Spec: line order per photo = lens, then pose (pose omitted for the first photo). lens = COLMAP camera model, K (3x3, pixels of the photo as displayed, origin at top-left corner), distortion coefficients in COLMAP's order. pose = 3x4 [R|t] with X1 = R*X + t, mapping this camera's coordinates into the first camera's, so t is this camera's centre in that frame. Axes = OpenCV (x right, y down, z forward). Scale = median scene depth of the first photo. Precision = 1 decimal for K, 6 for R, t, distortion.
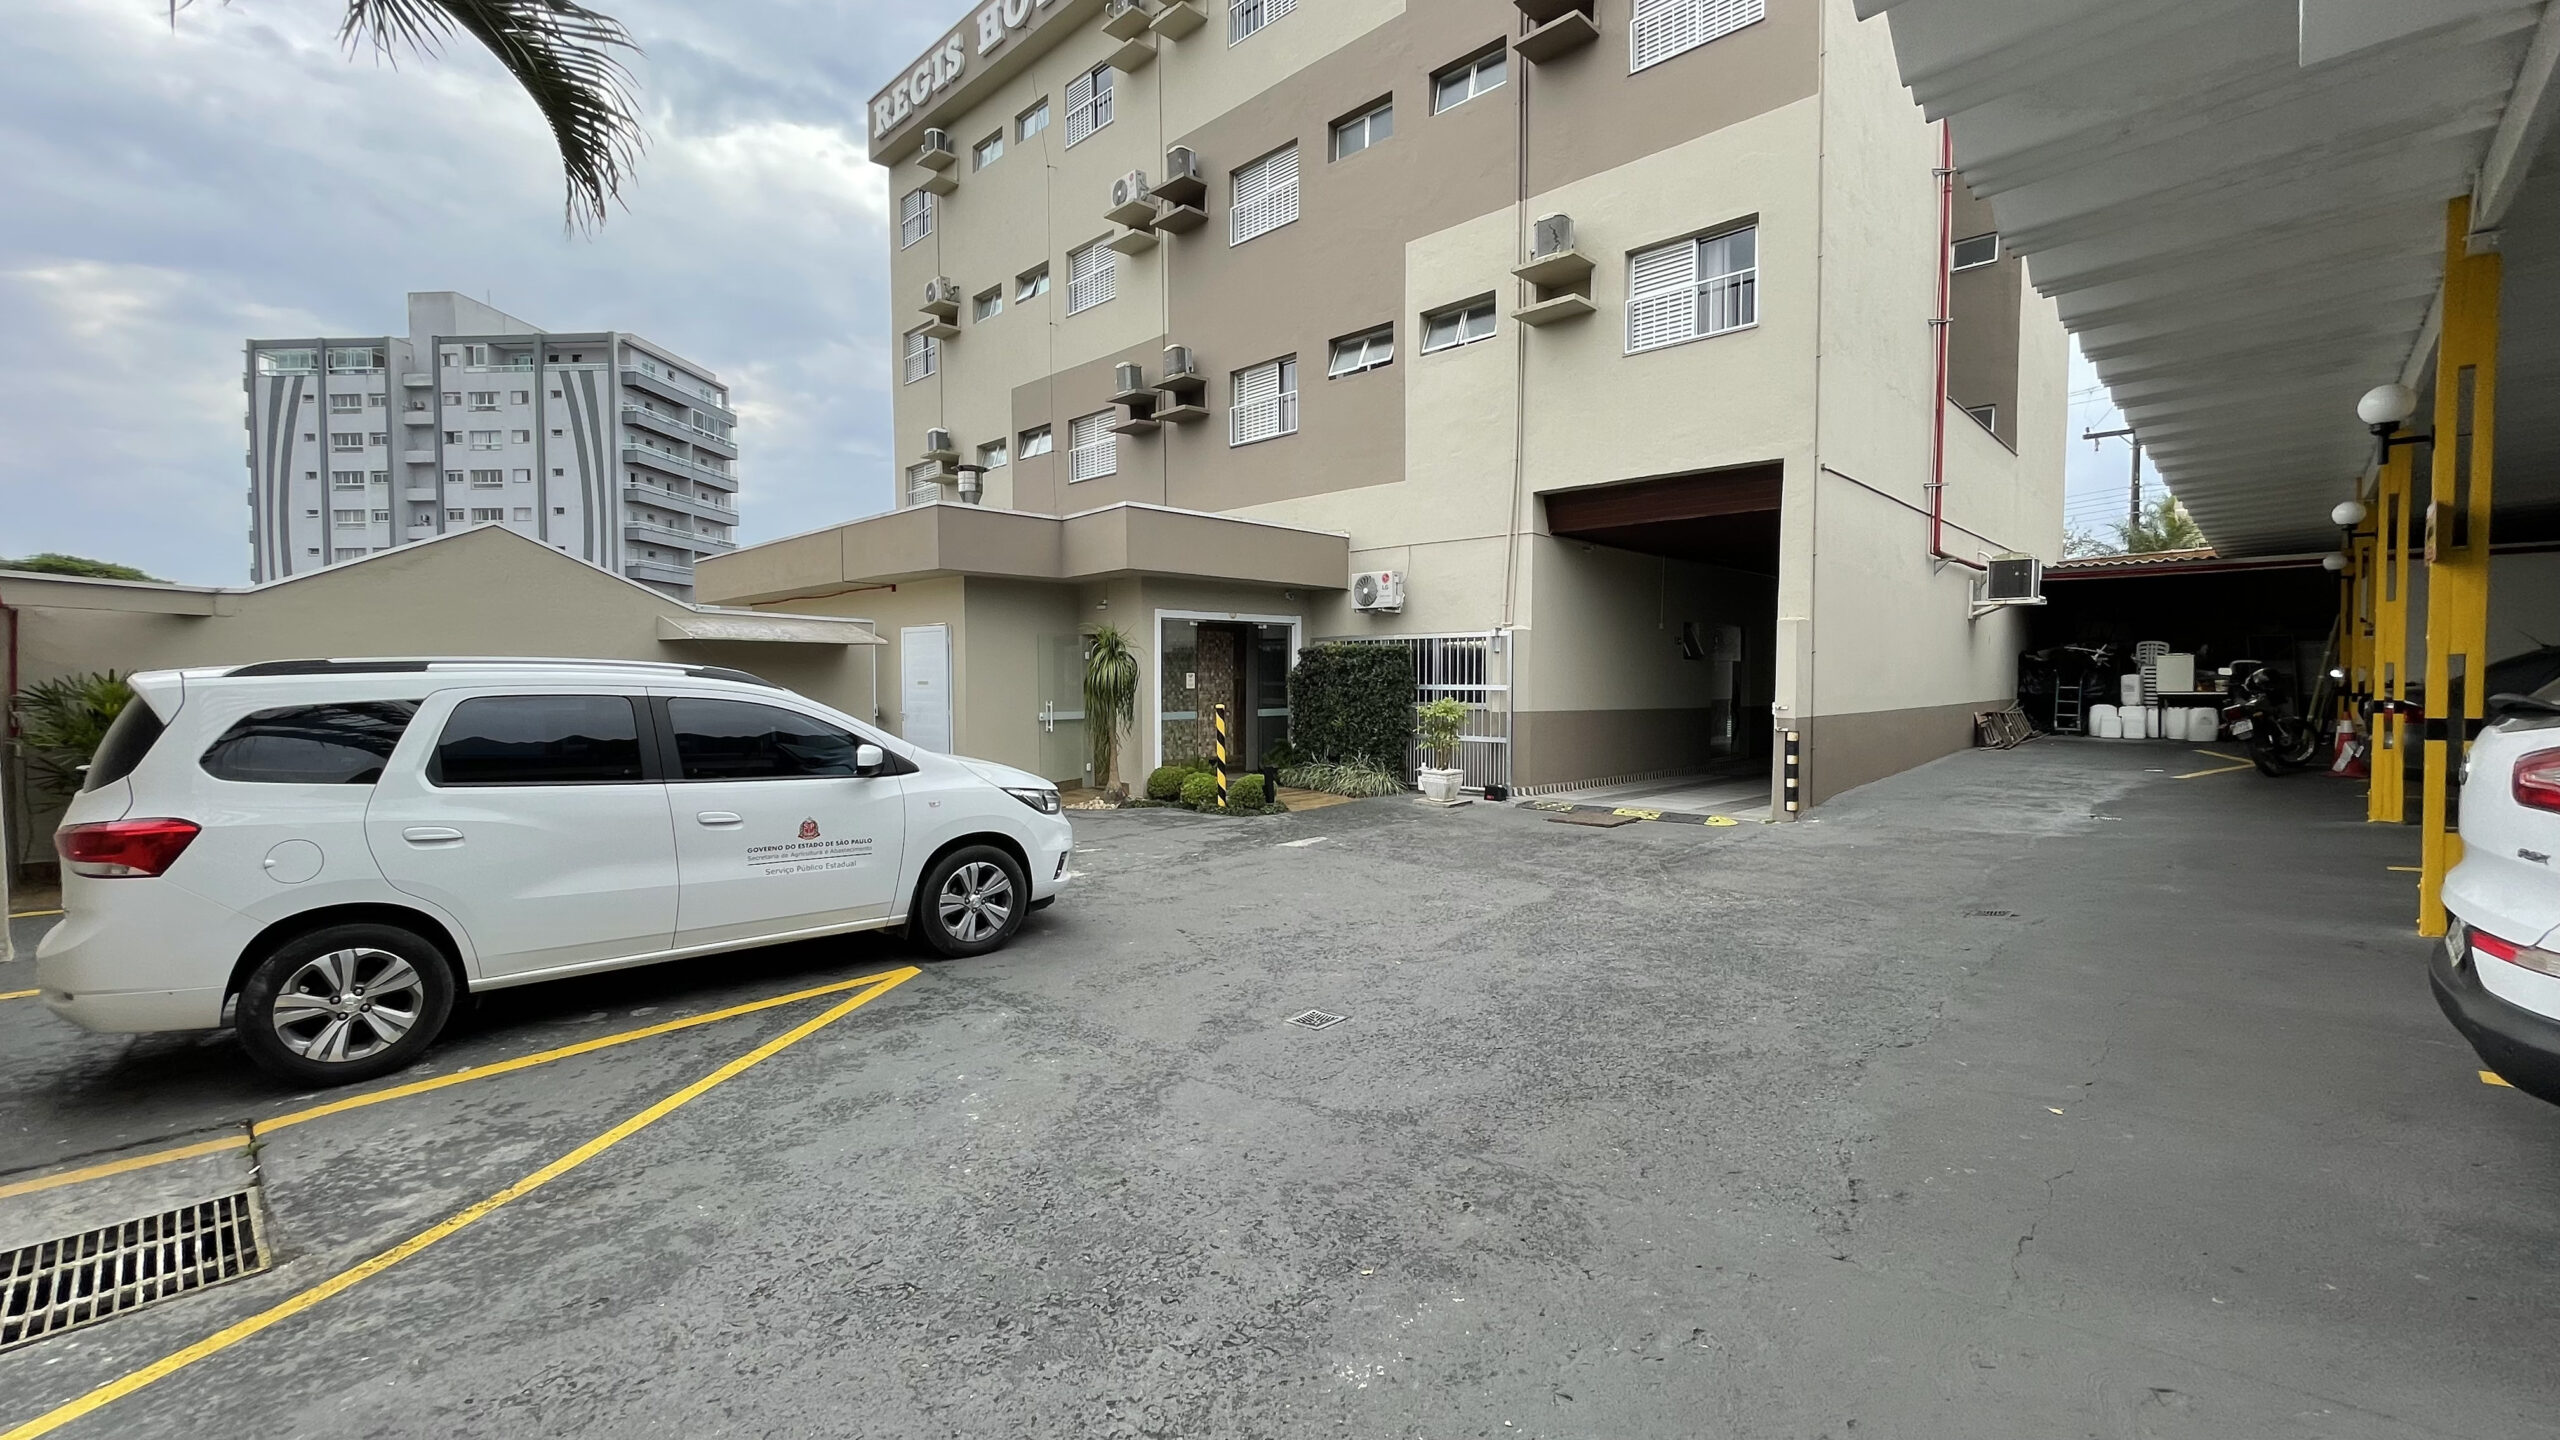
lens RADIAL K [[1023.7, 0, 1273.0], [0, 1023.7, 718.0], [0, 0, 1]] dist [-0.000868, -0.000762]
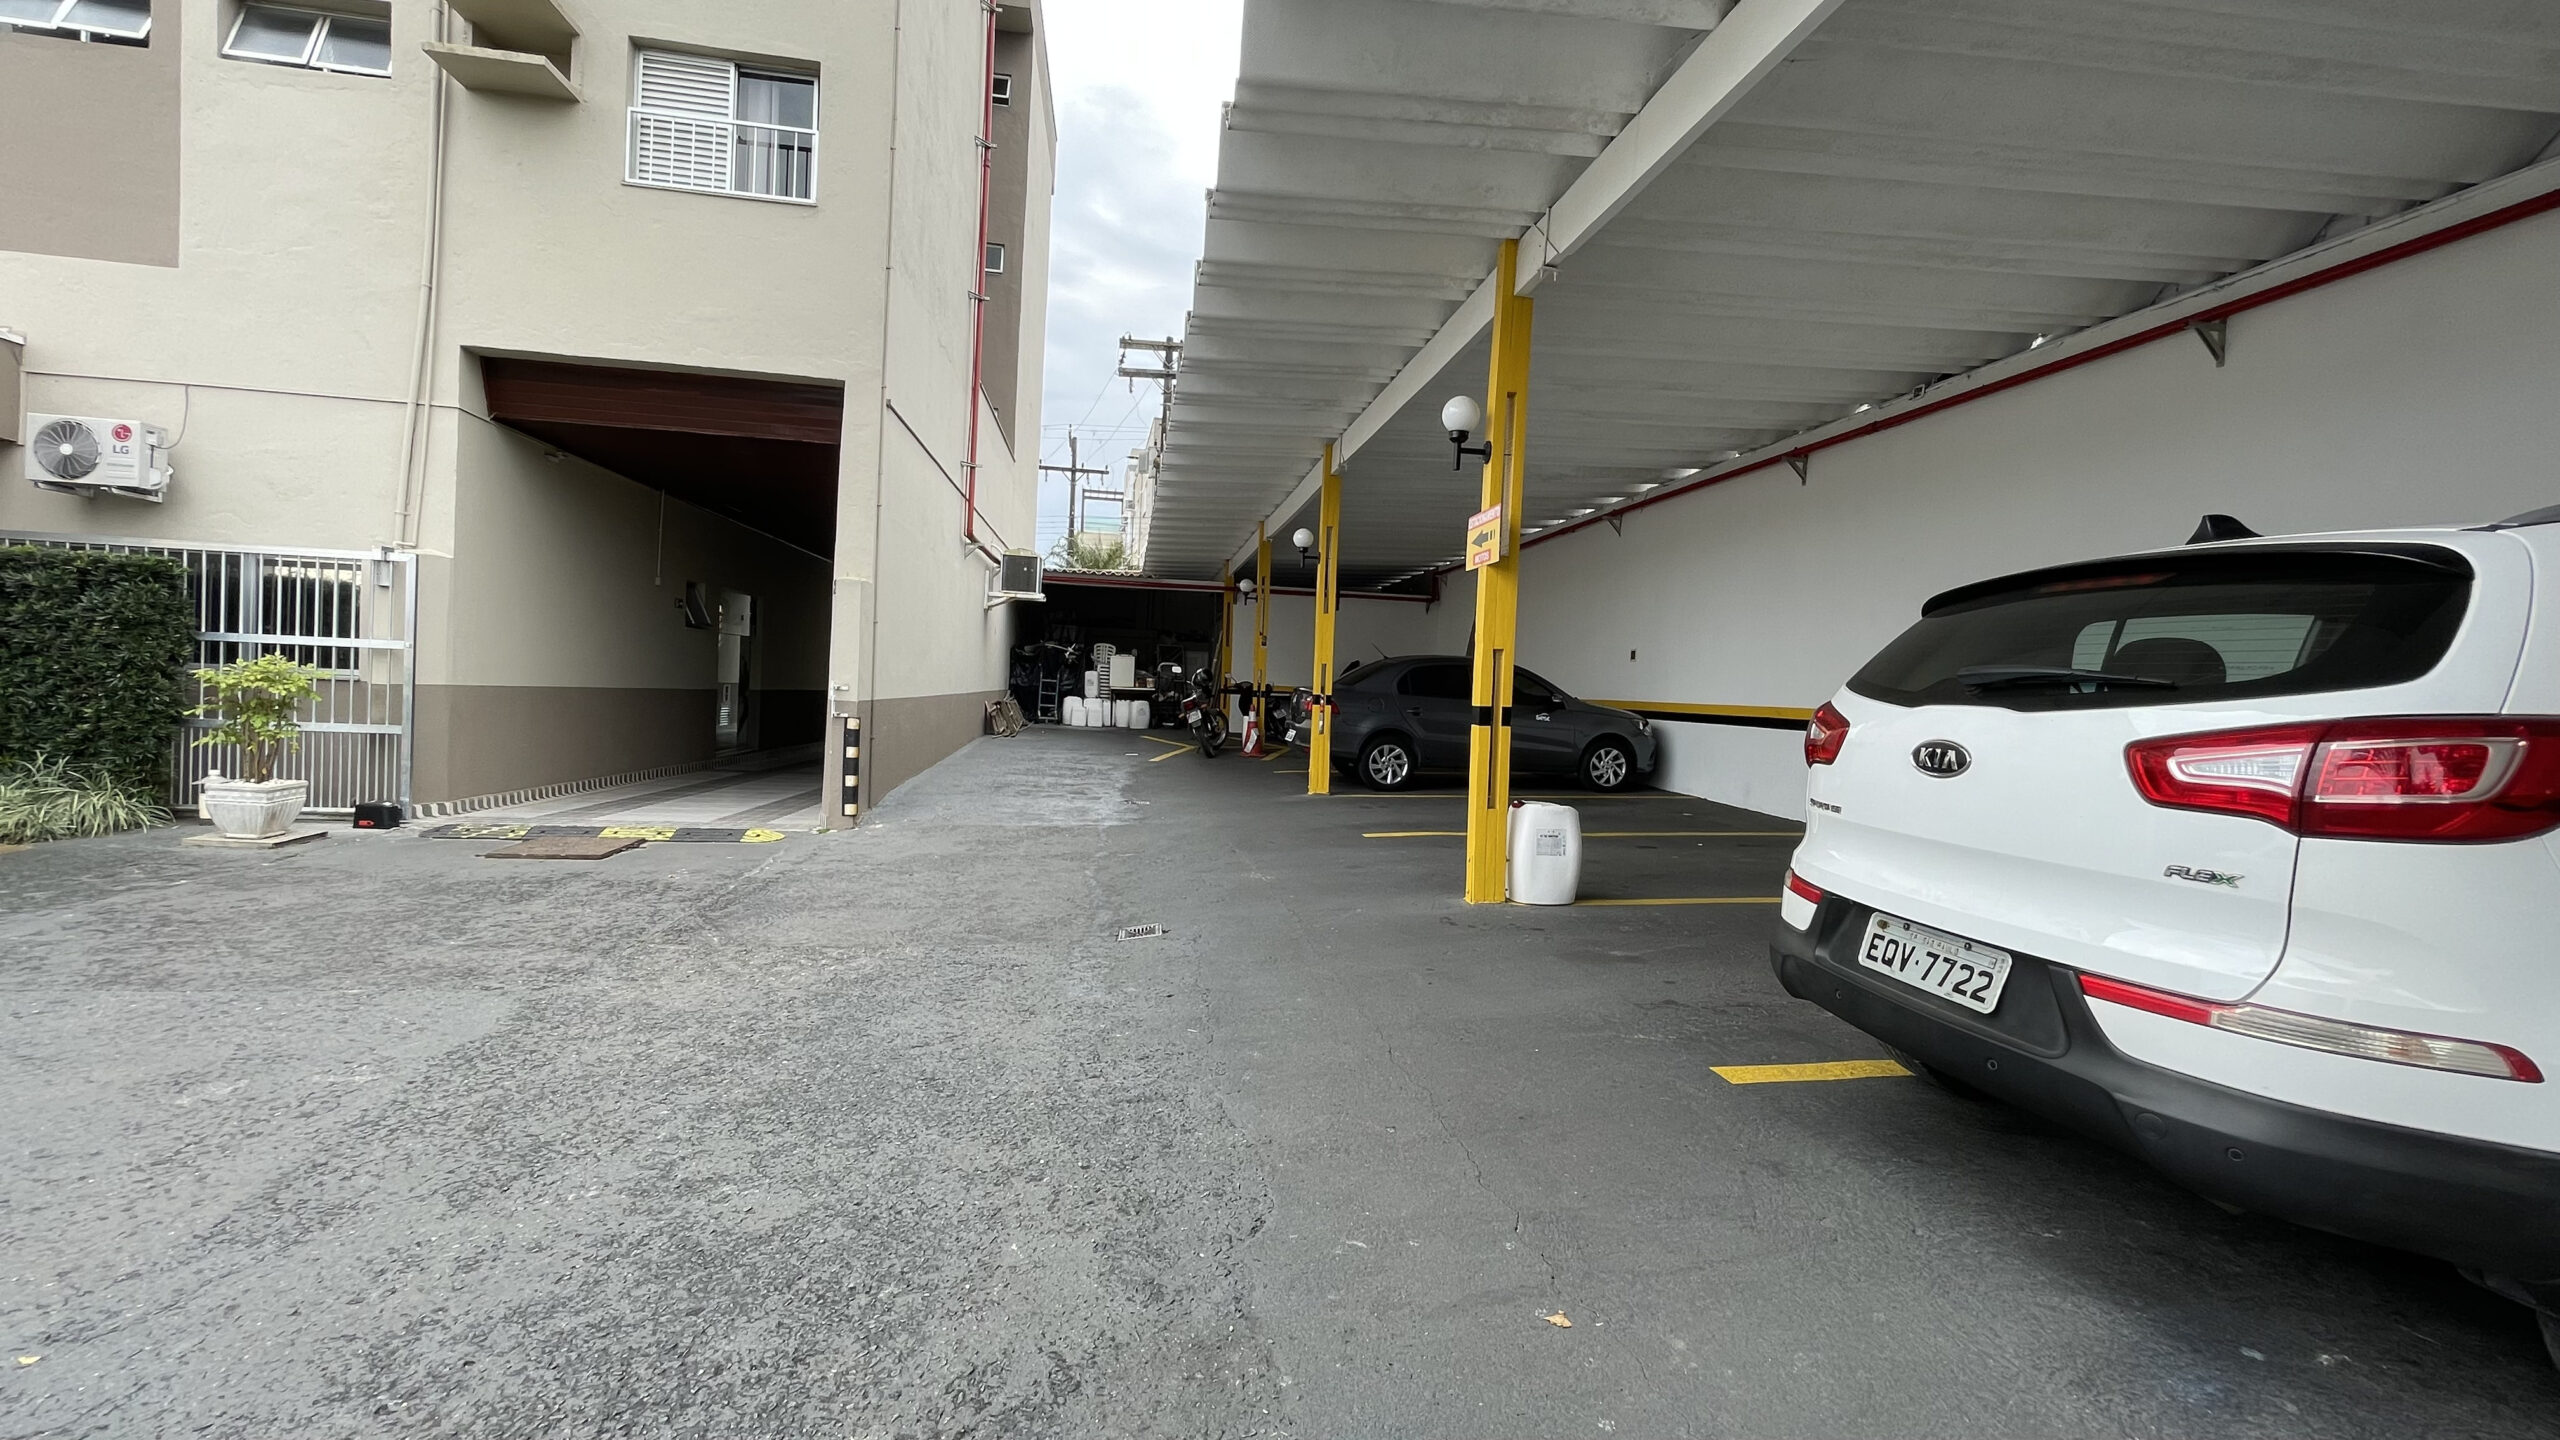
lens RADIAL K [[1023.7, 0, 1272.3], [0, 1023.7, 713.6], [0, 0, 1]] dist [-0.000868, -0.000762]
pose [[0.593647, 0.009075, 0.804674, 0.042105], [-0.014265, 0.999898, -0.000753, 0.004876], [-0.804599, -0.011031, 0.593716, 0.205475]]
